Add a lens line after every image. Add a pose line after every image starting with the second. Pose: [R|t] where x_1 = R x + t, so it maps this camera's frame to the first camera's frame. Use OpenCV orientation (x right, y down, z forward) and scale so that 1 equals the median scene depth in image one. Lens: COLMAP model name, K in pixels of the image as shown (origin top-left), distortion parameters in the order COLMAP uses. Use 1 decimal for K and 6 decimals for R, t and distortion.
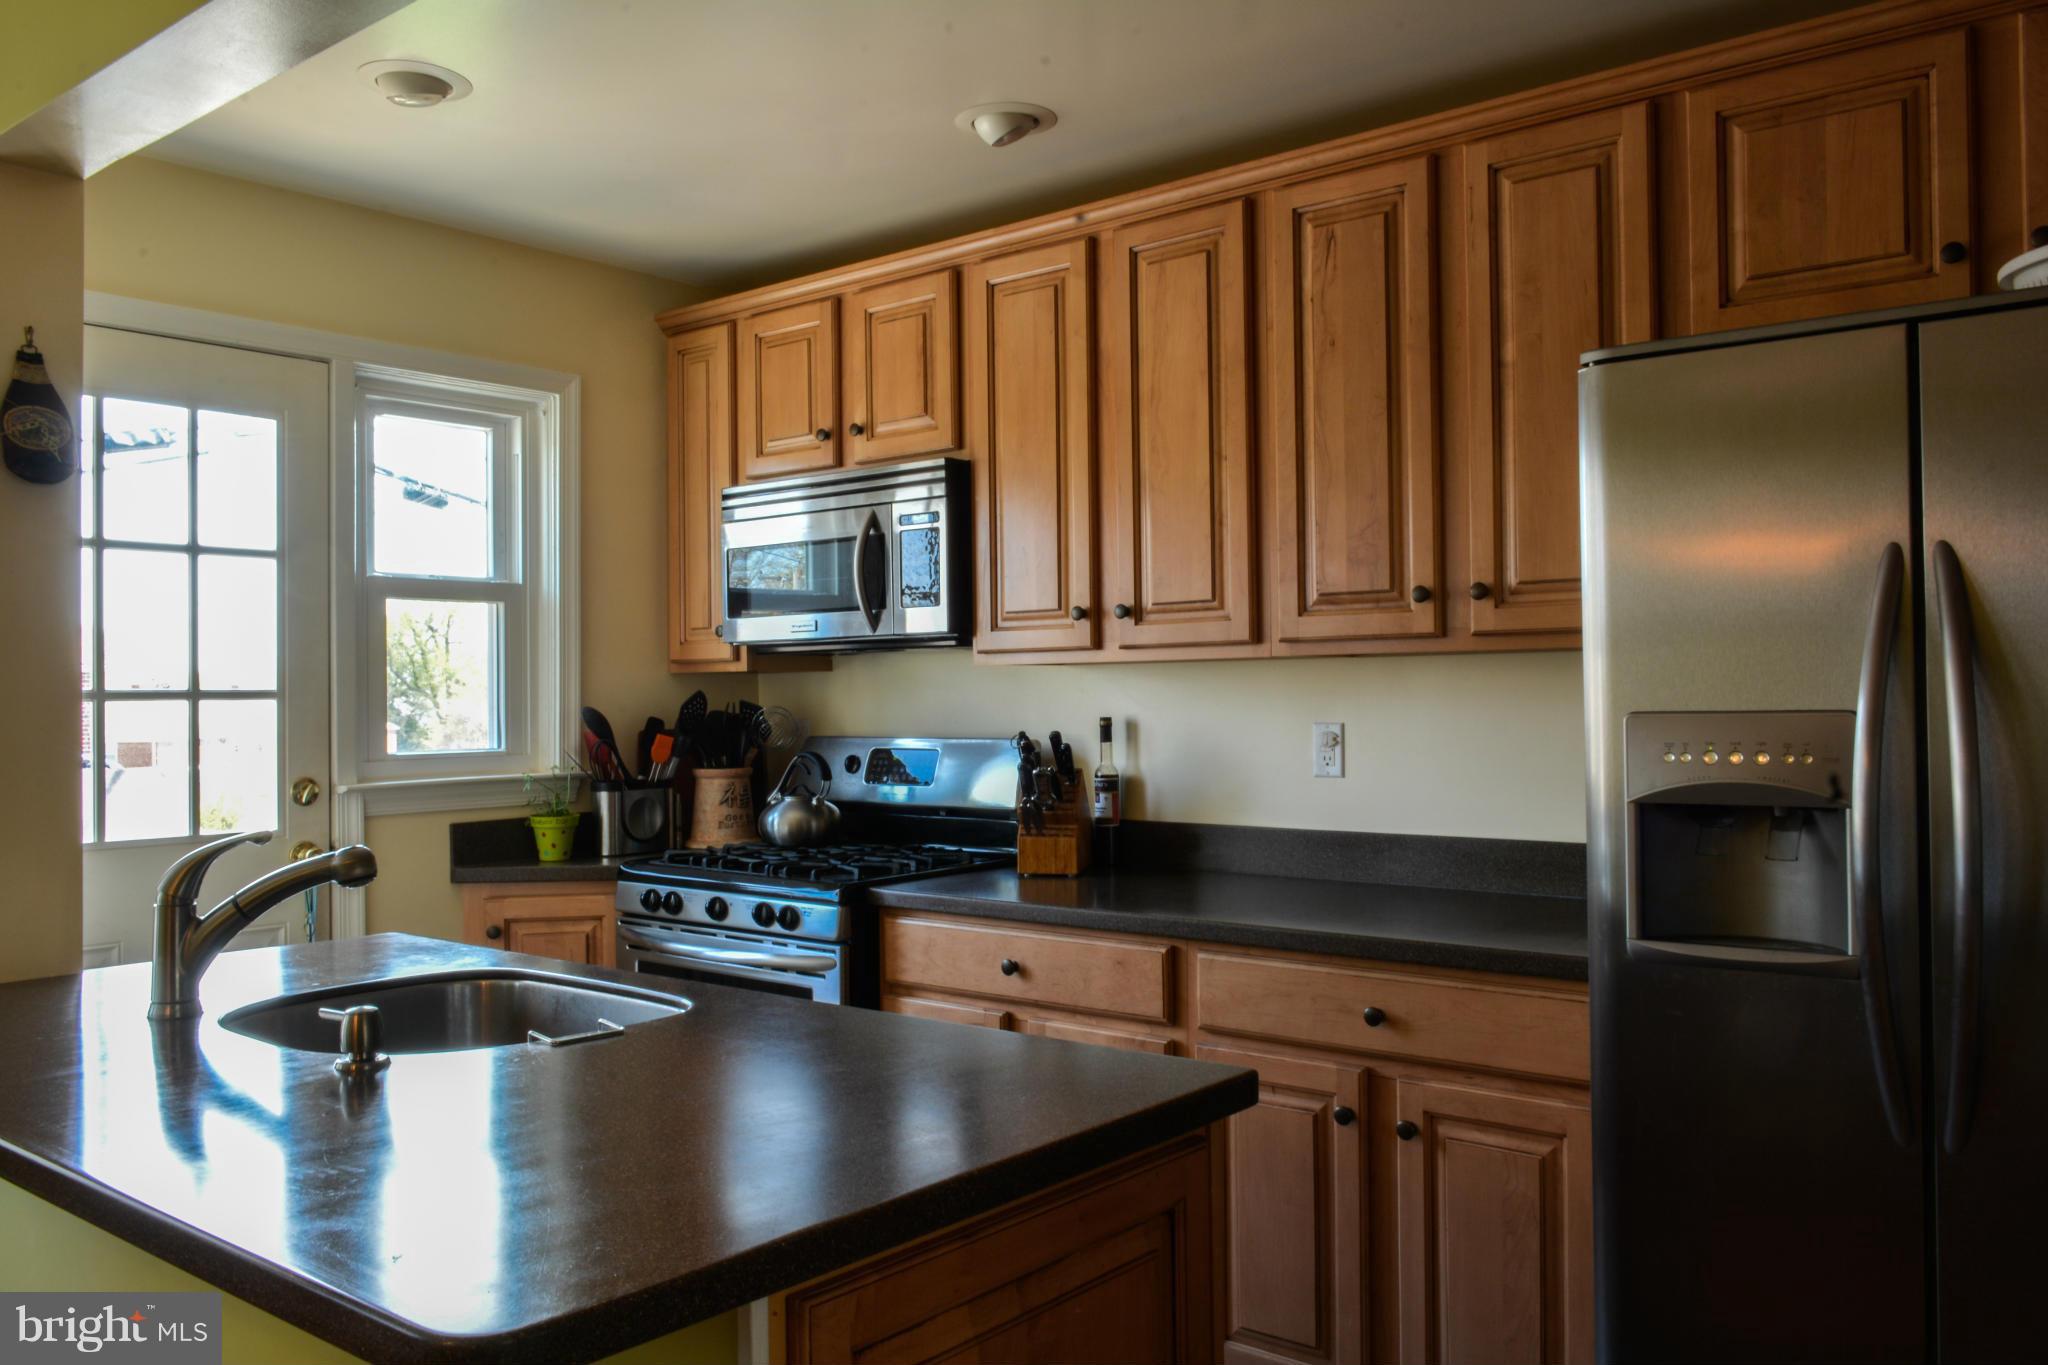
lens RADIAL K [[1596.5, 0, 1024.0], [0, 1596.5, 682.5], [0, 0, 1]] dist [-0.010571, -0.000443]
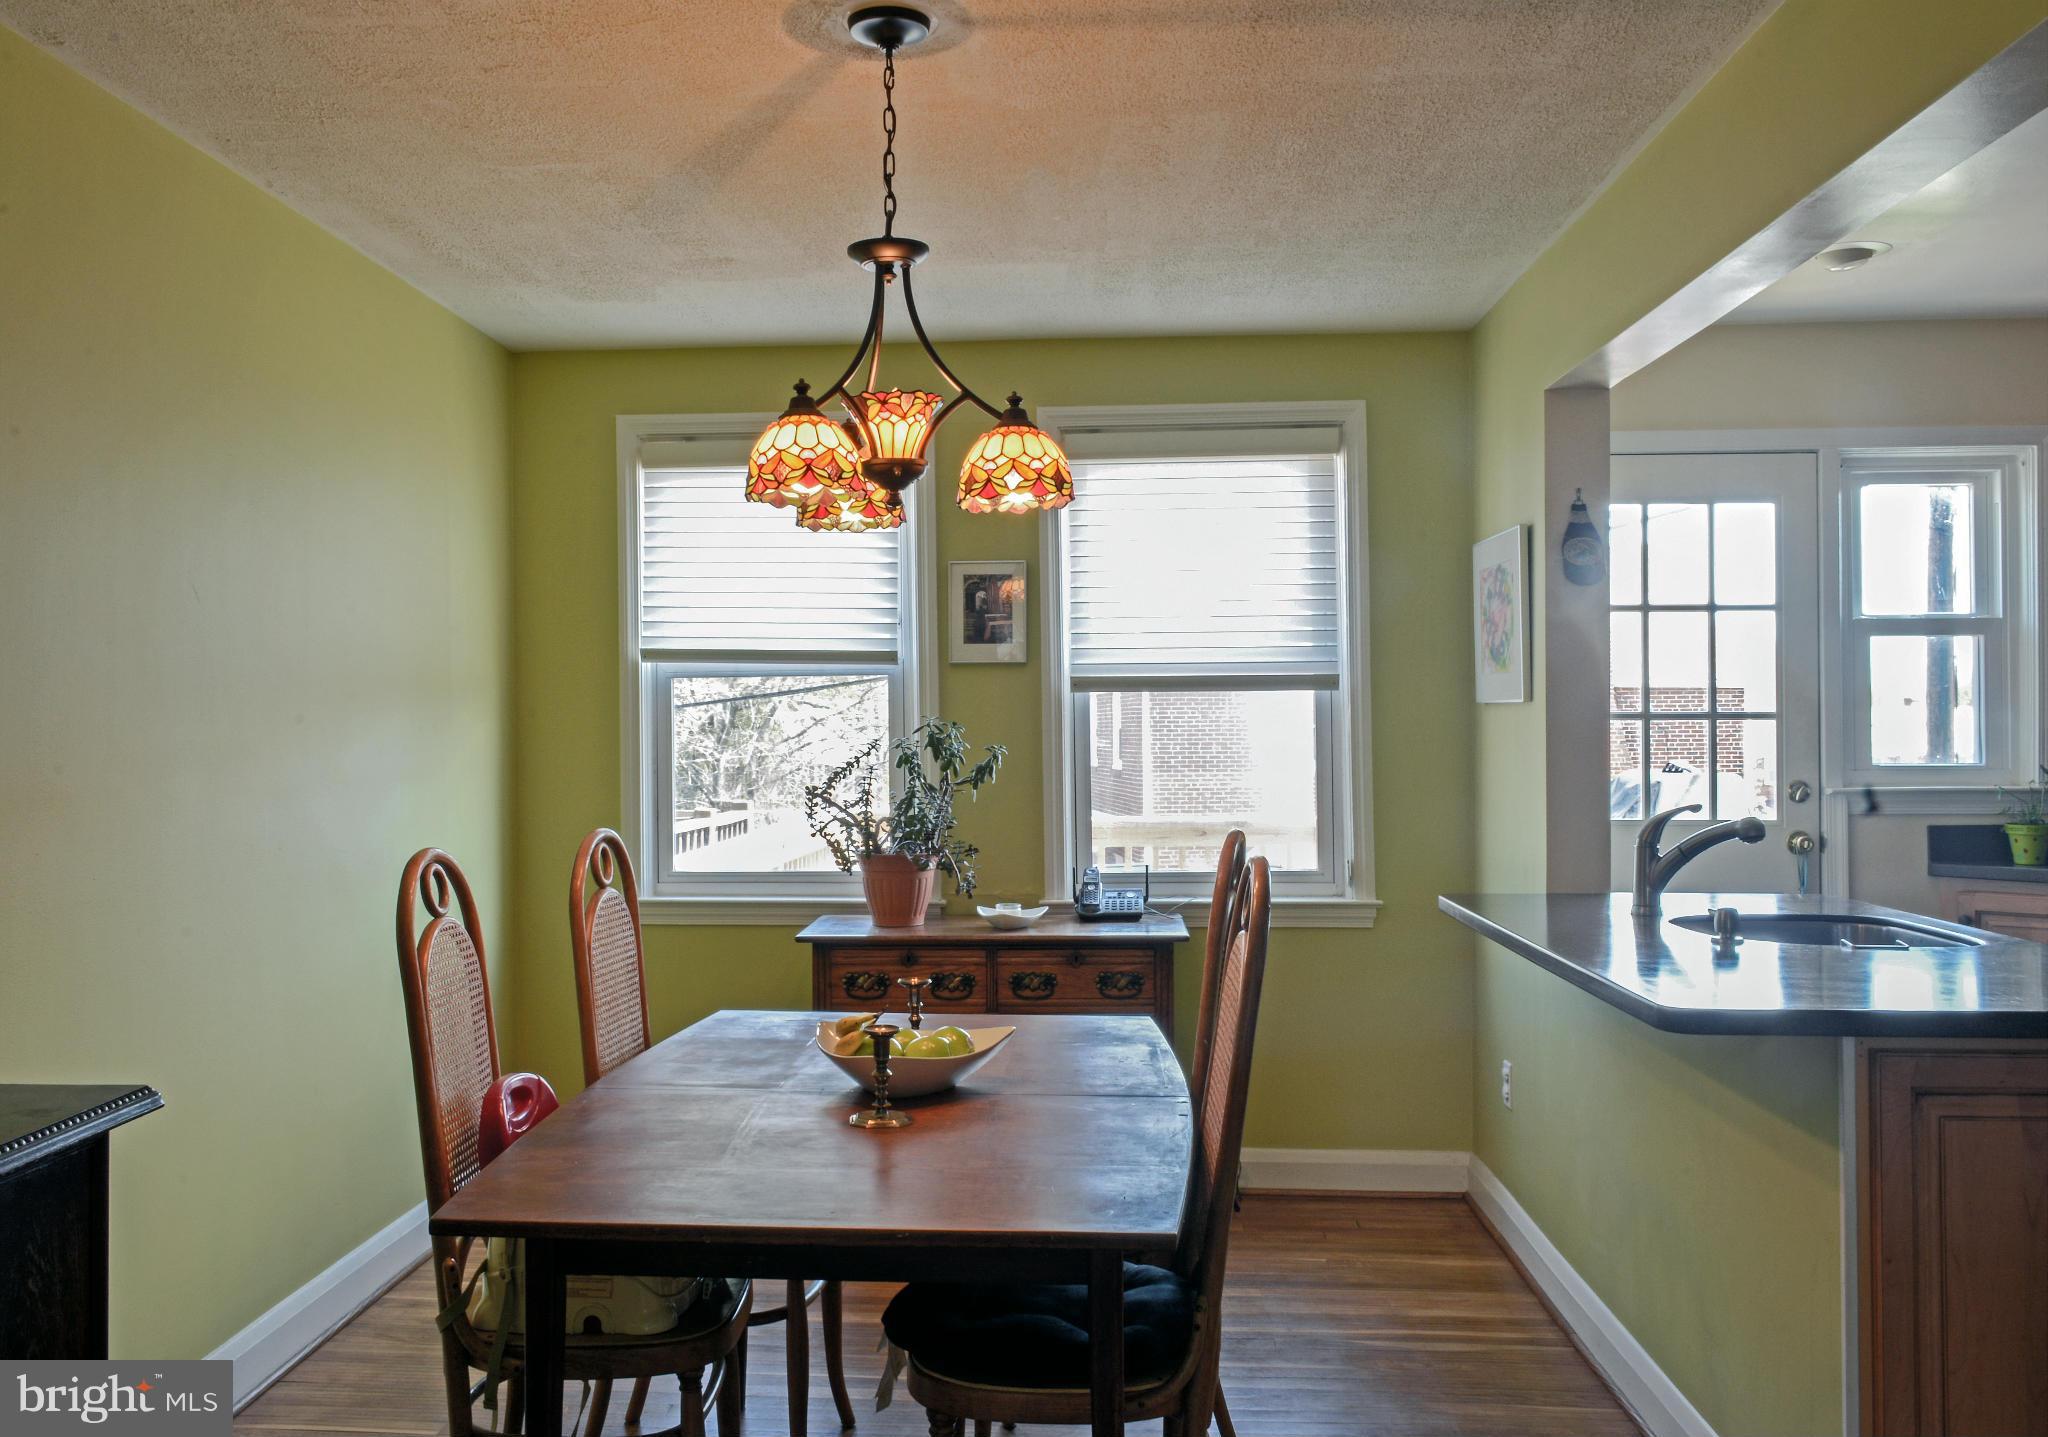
lens RADIAL K [[1762.2, 0, 985.7], [0, 1762.2, 690.2], [0, 0, 1]] dist [-0.008119, -0.000845]
pose [[0.583645, -0.005491, -0.811990, 0.287386], [0.003405, 0.999985, -0.004315, -0.008252], [0.812002, -0.000247, 0.583655, -0.323097]]
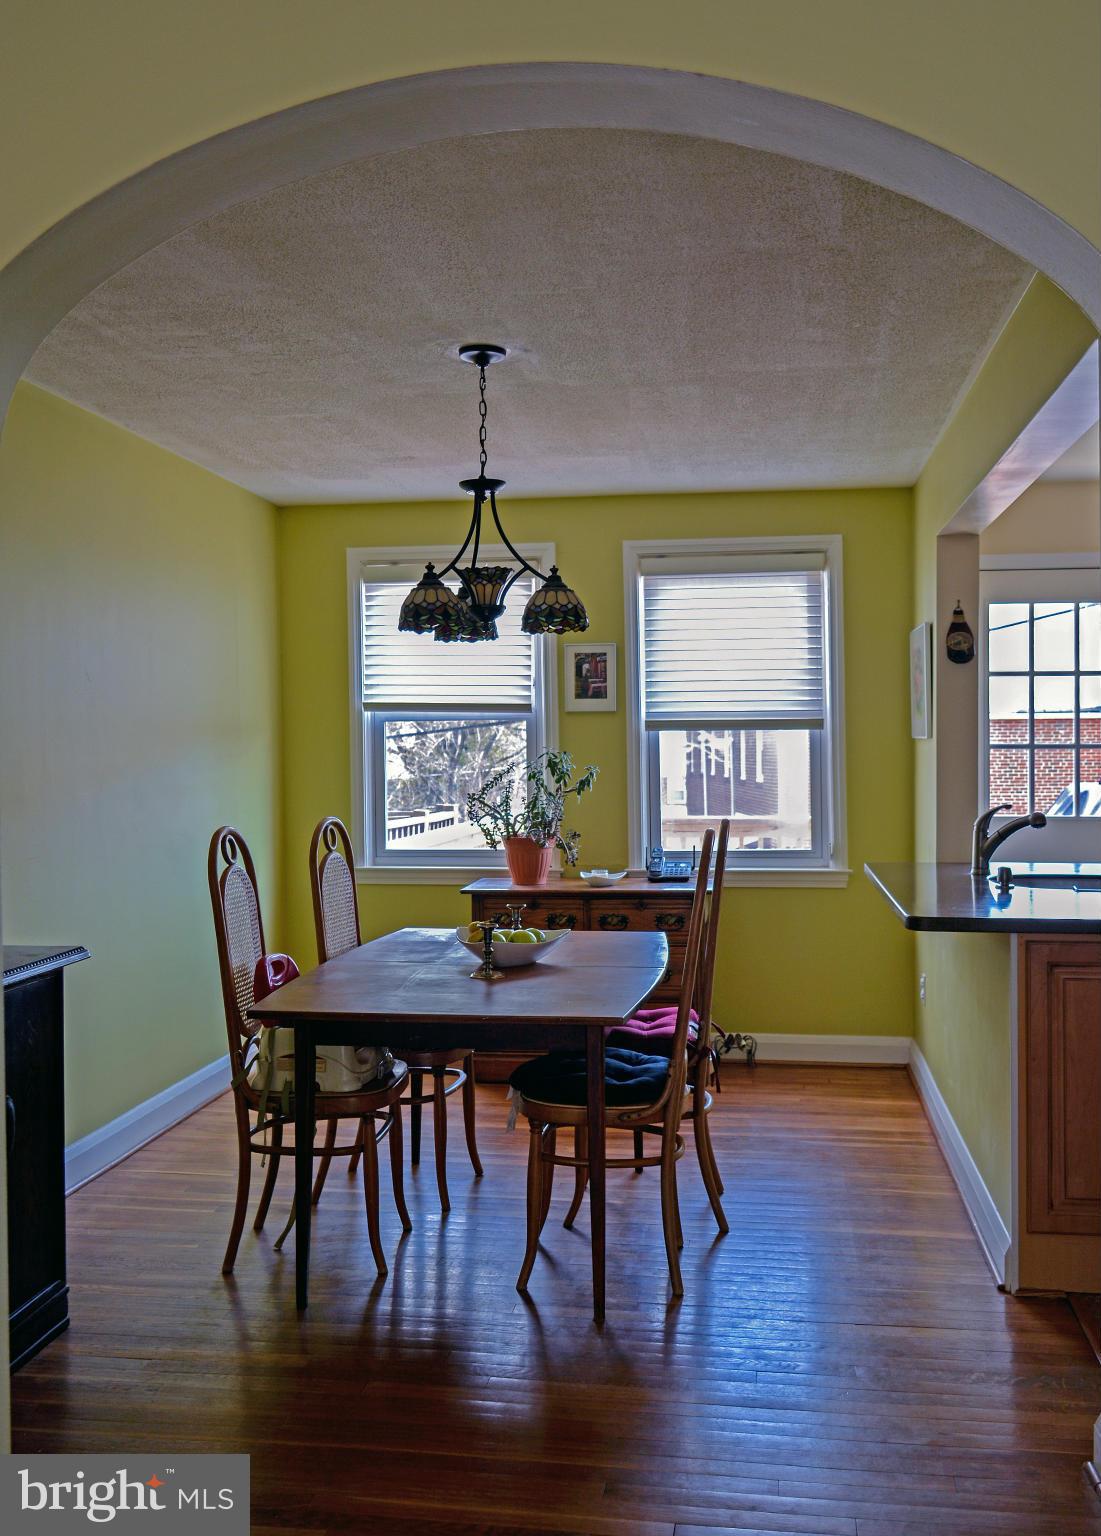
lens RADIAL K [[1429.8, 0, 586.9], [0, 1429.8, 752.3], [0, 0, 1]] dist [-0.001707, 0.006809]
pose [[0.533353, 0.013690, -0.845782, 0.582223], [0.005426, 0.999793, 0.019605, -0.020061], [0.845875, -0.015045, 0.533169, -0.417075]]
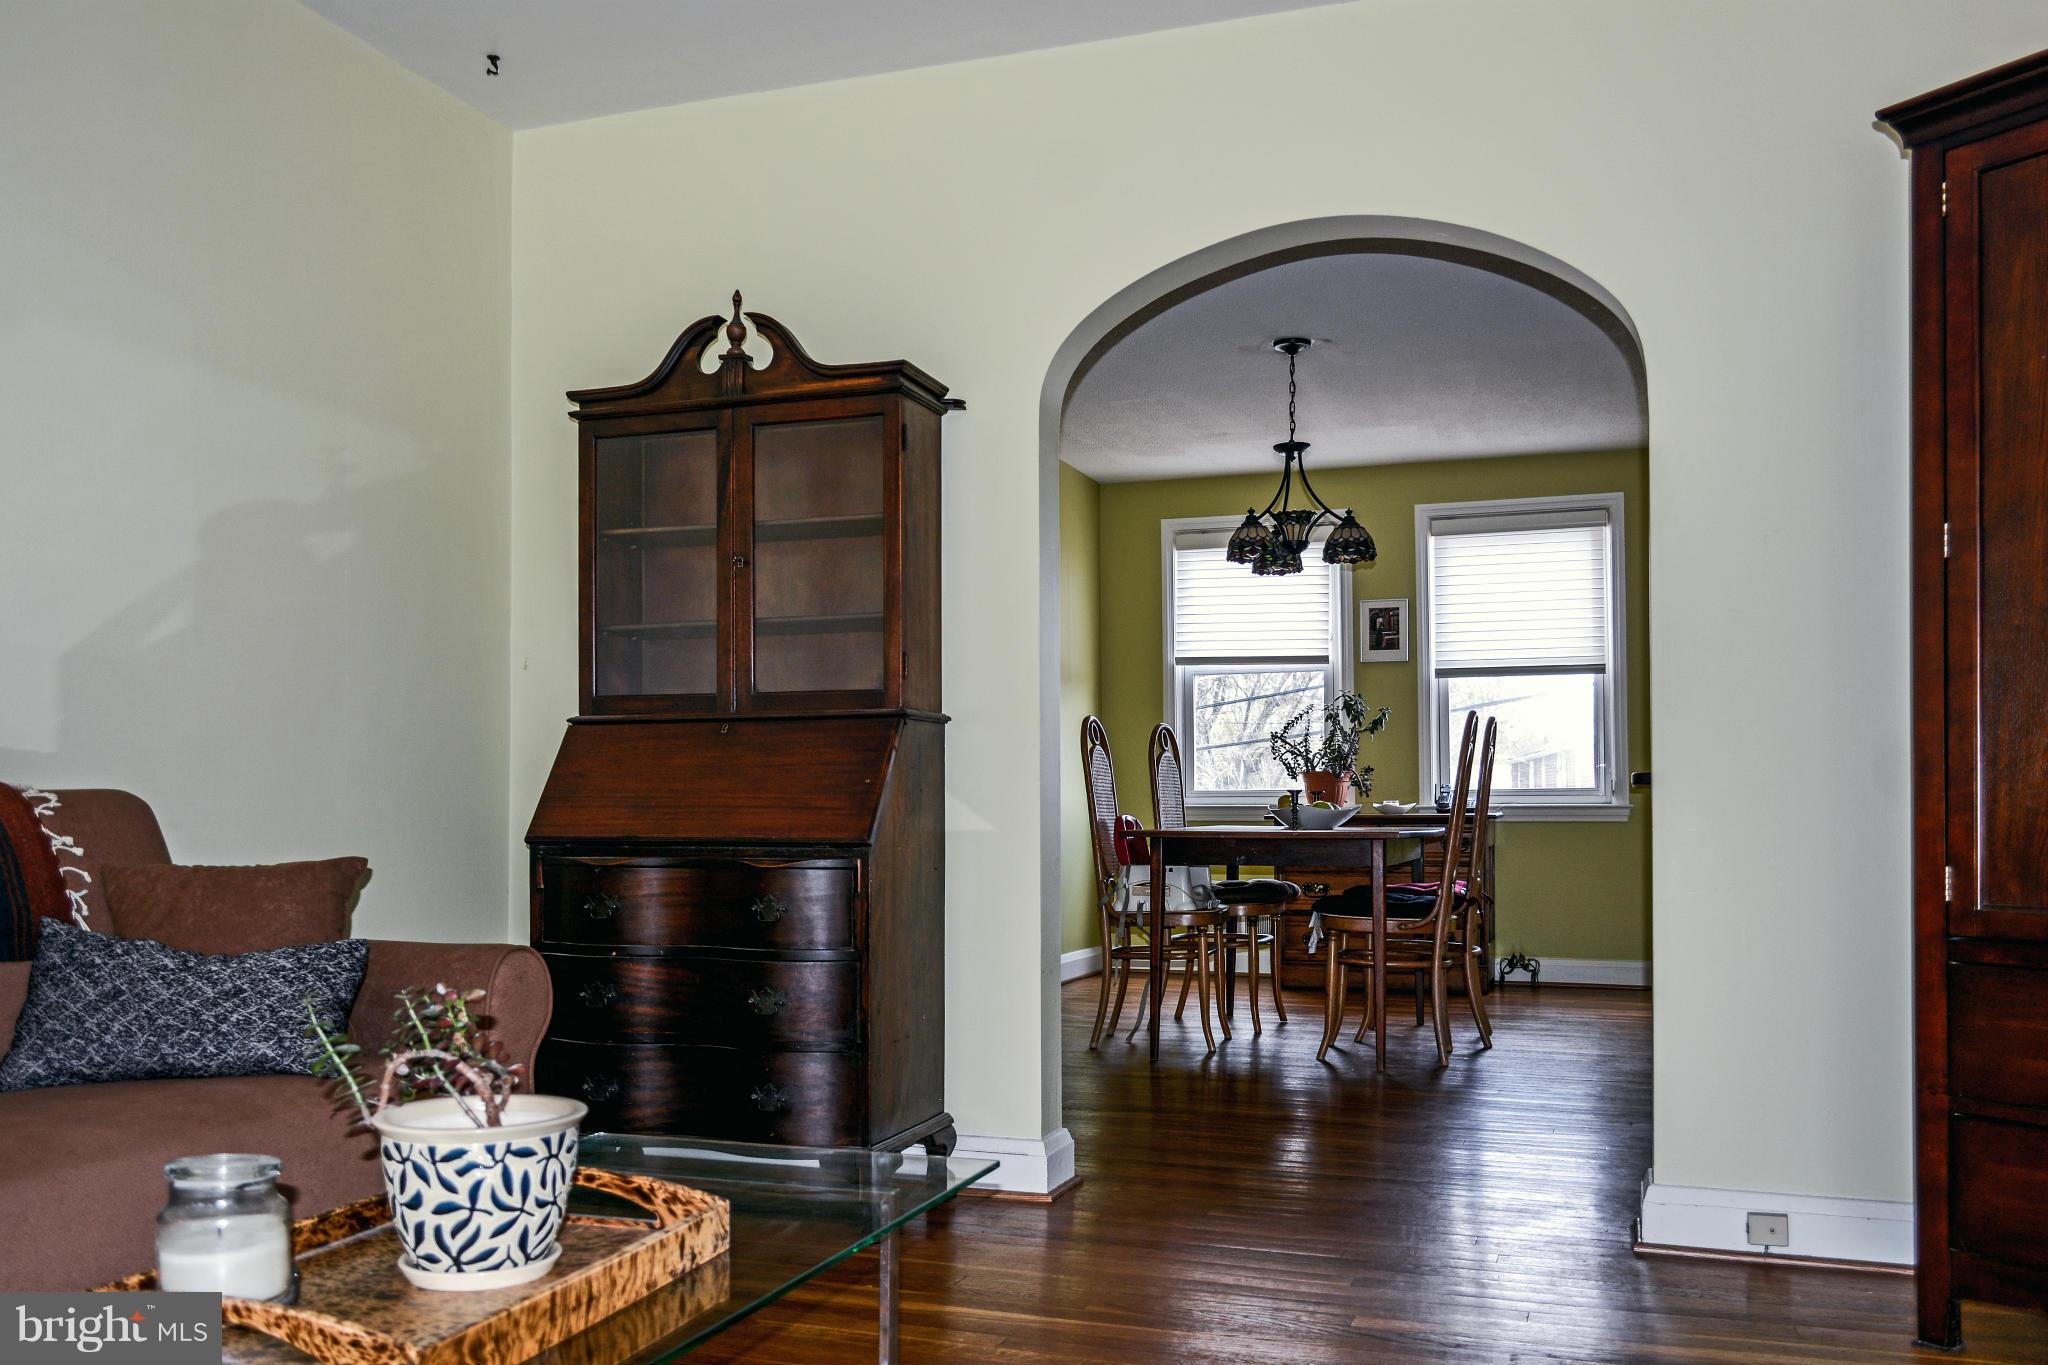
lens RADIAL K [[1703.6, 0, 997.2], [0, 1703.6, 788.8], [0, 0, 1]] dist [-0.004706, -0.157058]
pose [[0.327288, 0.006850, -0.944900, 1.050301], [0.002727, 0.999963, 0.008193, 0.105042], [0.944921, -0.005258, 0.327257, -0.692571]]
